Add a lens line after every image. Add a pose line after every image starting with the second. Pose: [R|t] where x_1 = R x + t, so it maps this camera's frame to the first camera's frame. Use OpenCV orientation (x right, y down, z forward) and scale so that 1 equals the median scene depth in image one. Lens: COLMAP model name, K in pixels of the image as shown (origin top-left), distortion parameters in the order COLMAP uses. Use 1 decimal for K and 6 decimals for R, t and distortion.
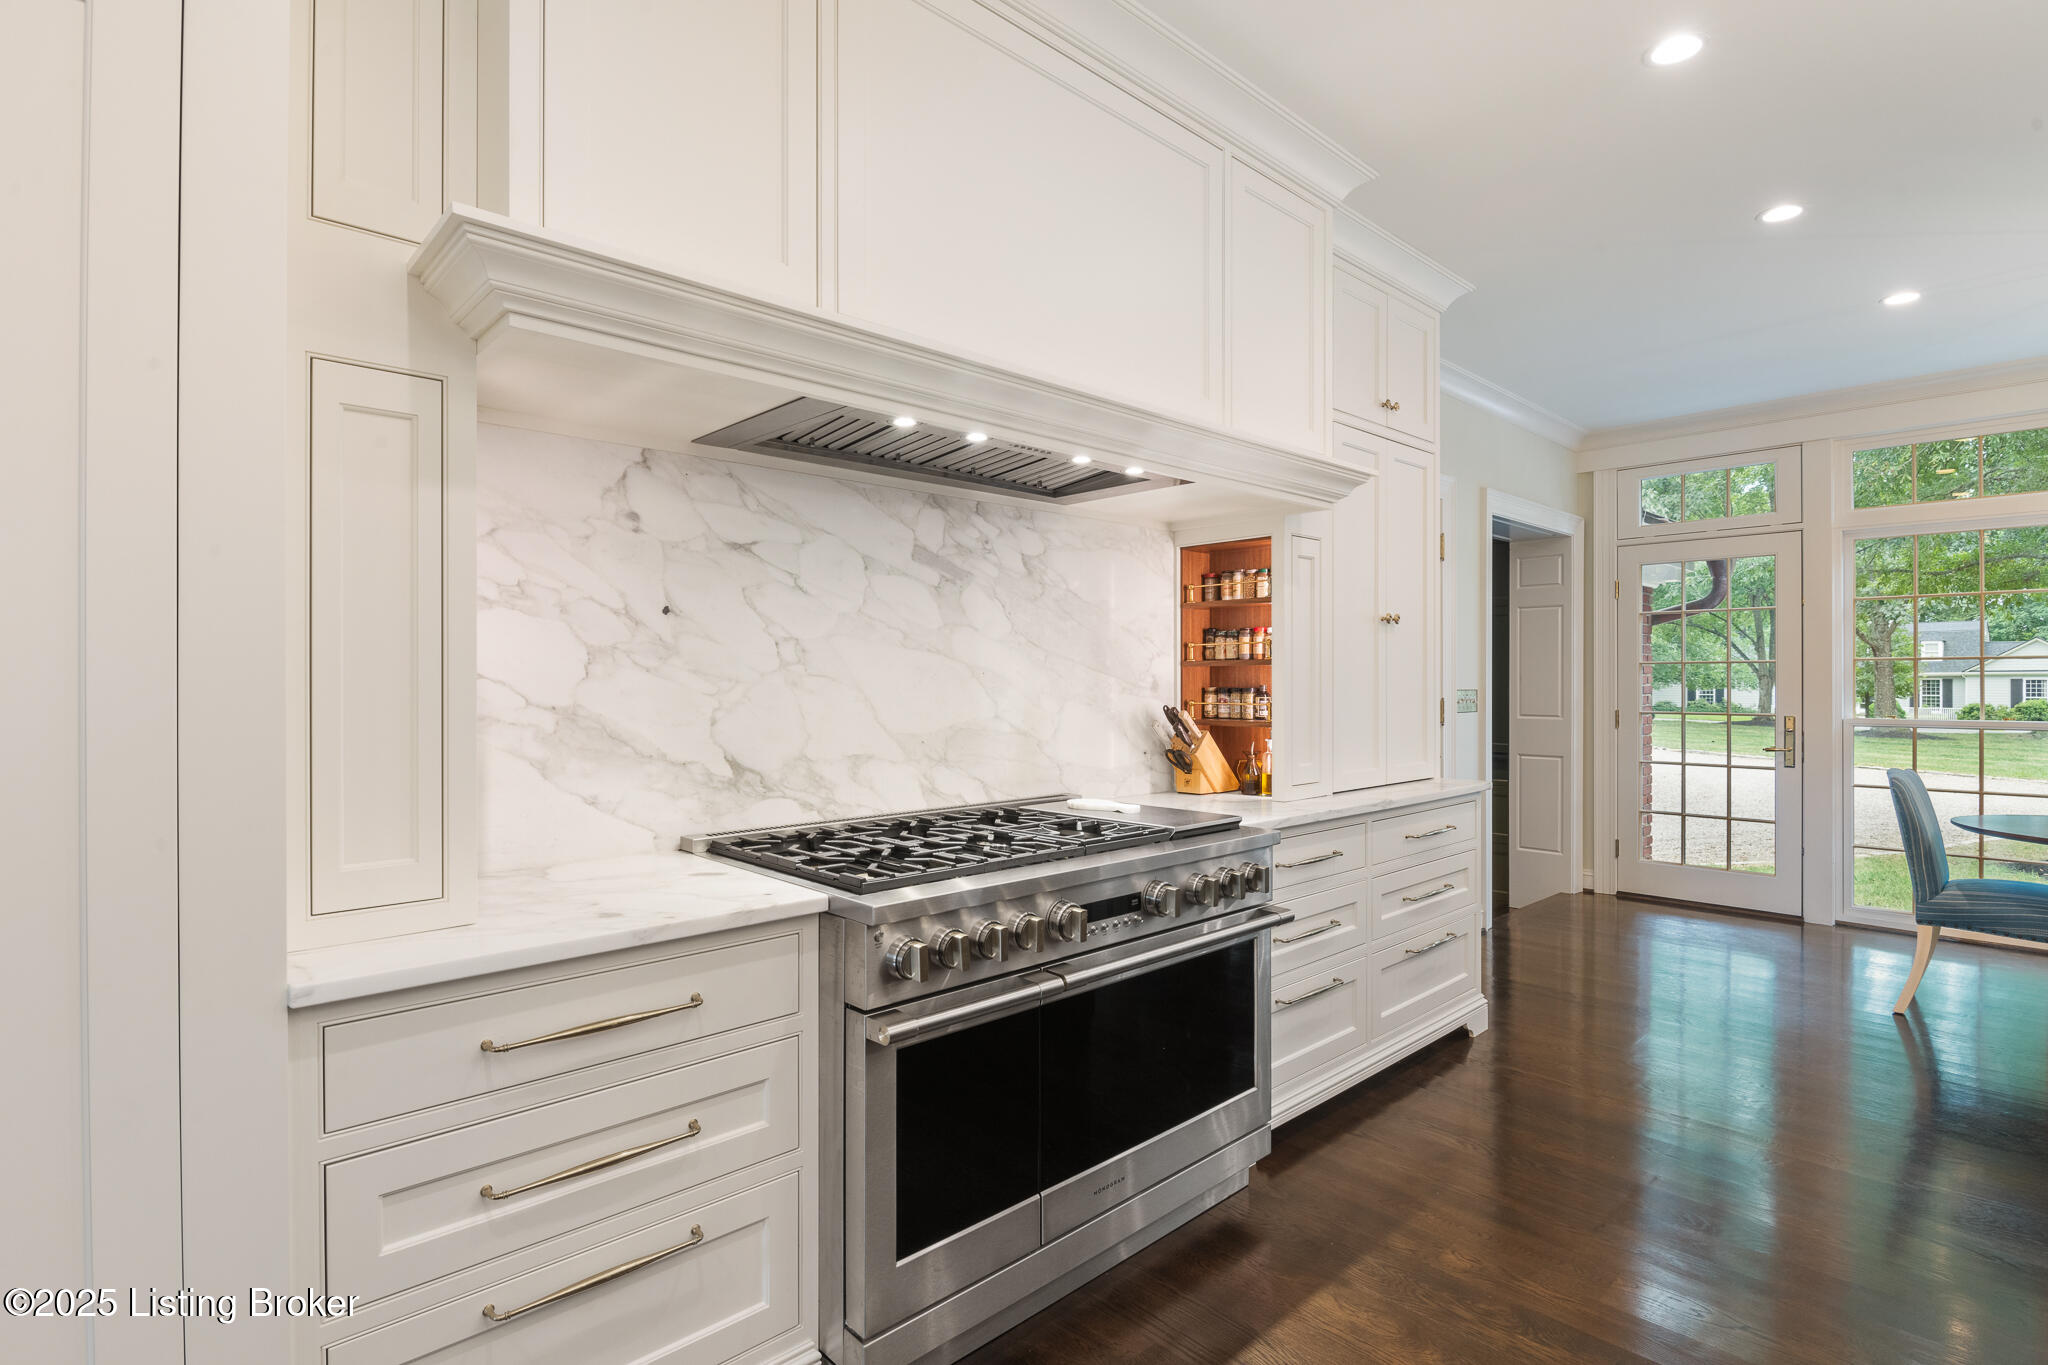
lens RADIAL K [[994.5, 0, 1026.0], [0, 994.5, 677.0], [0, 0, 1]] dist [-0.005176, -0.000411]
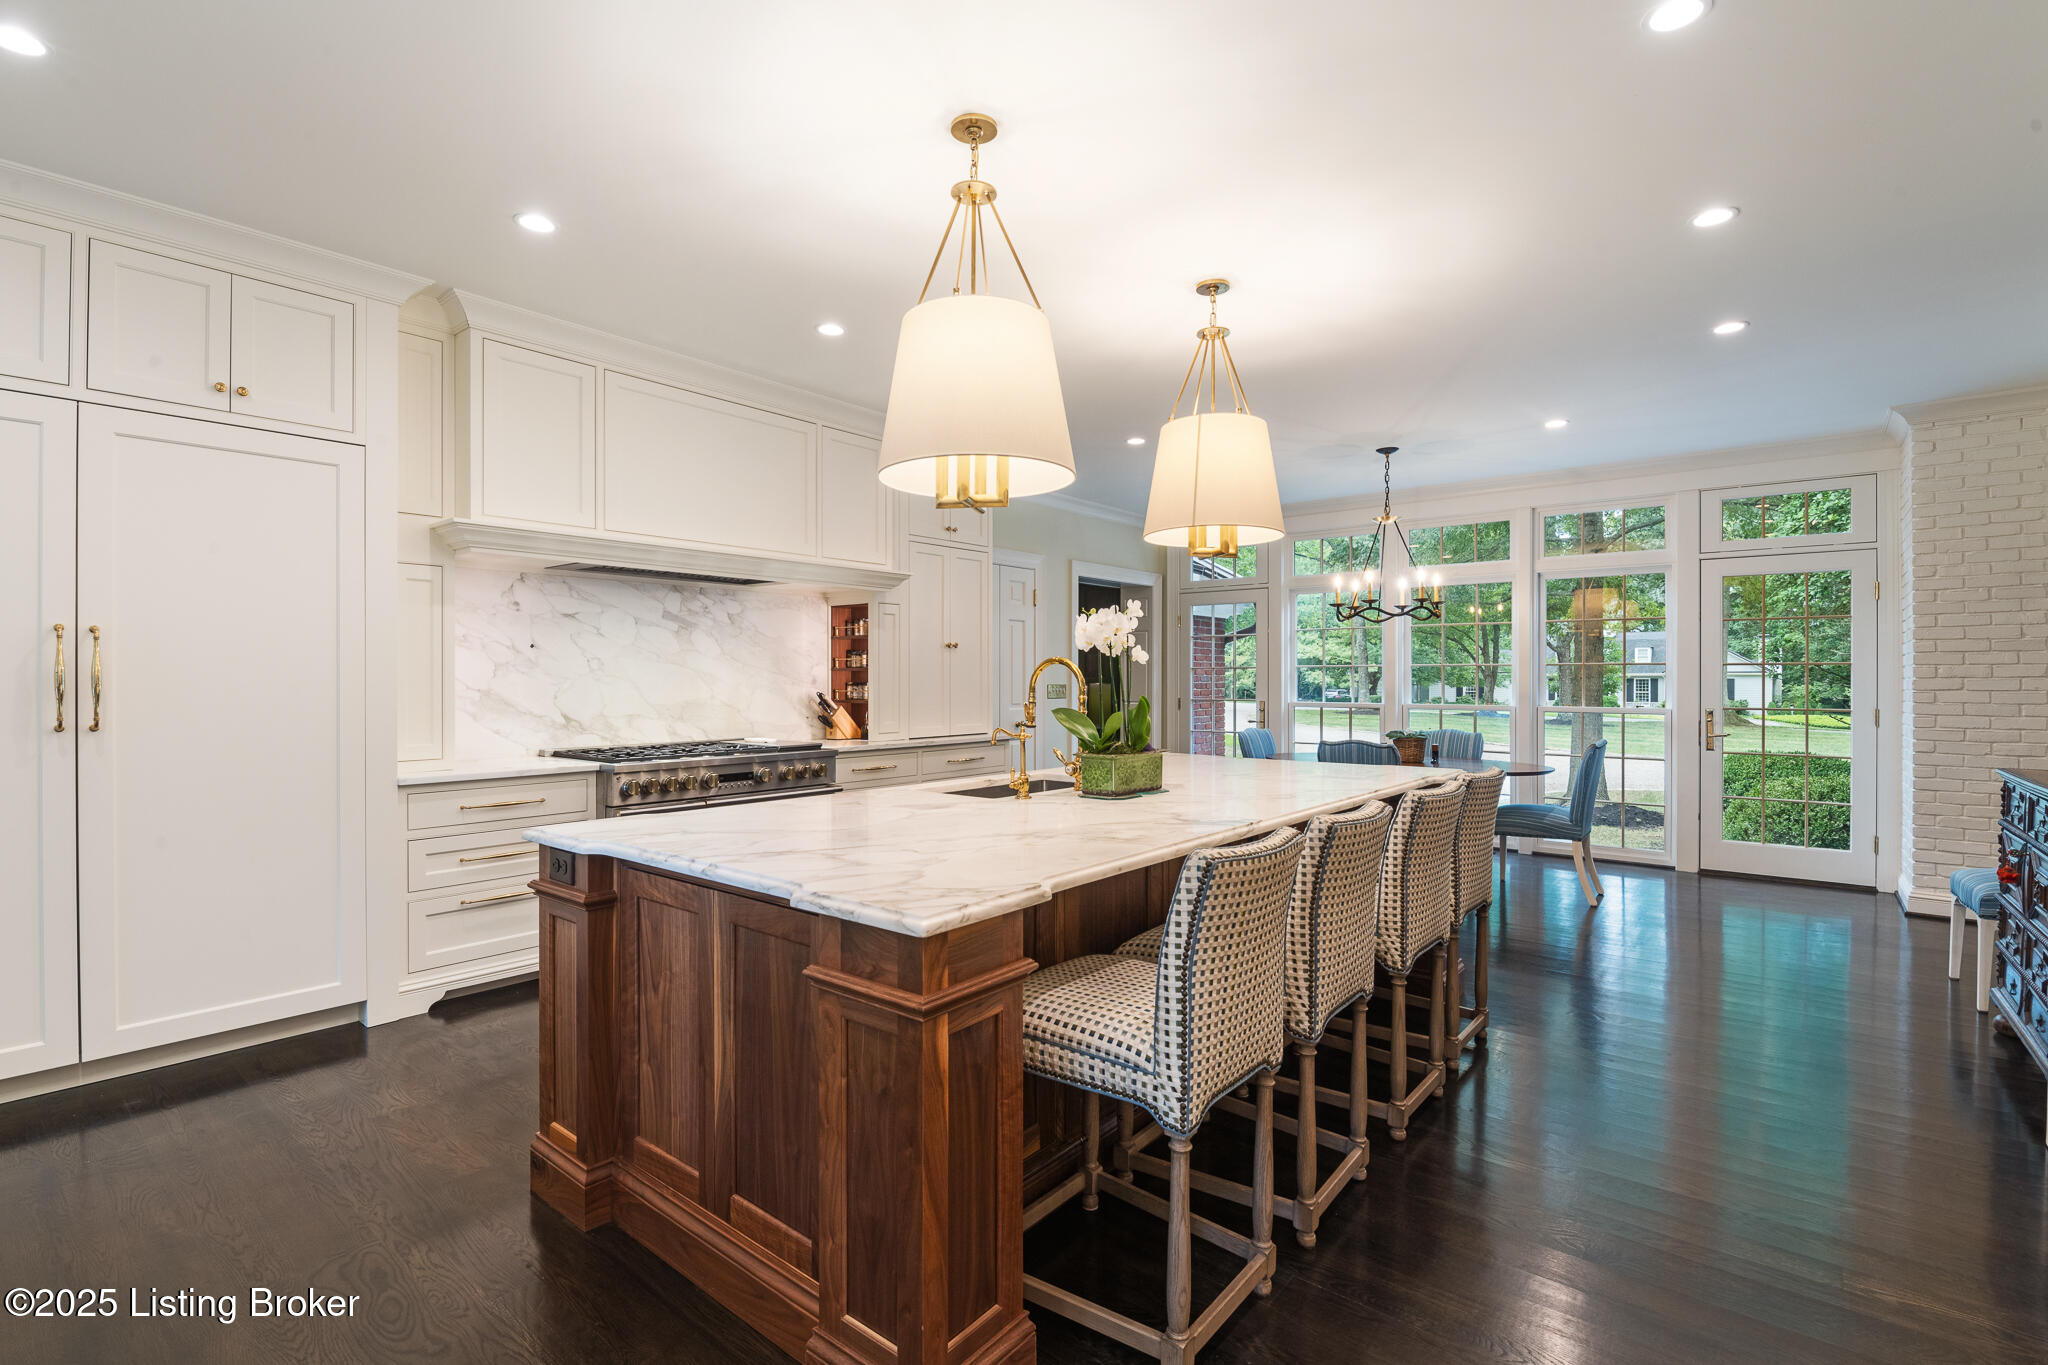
lens RADIAL K [[938.9, 0, 1036.2], [0, 938.9, 680.7], [0, 0, 1]] dist [-0.006073, -0.007365]
pose [[0.990719, 0.000916, 0.135924, 0.382141], [-0.001699, 0.999983, 0.005643, -0.003682], [-0.135917, -0.005822, 0.990703, -0.998095]]
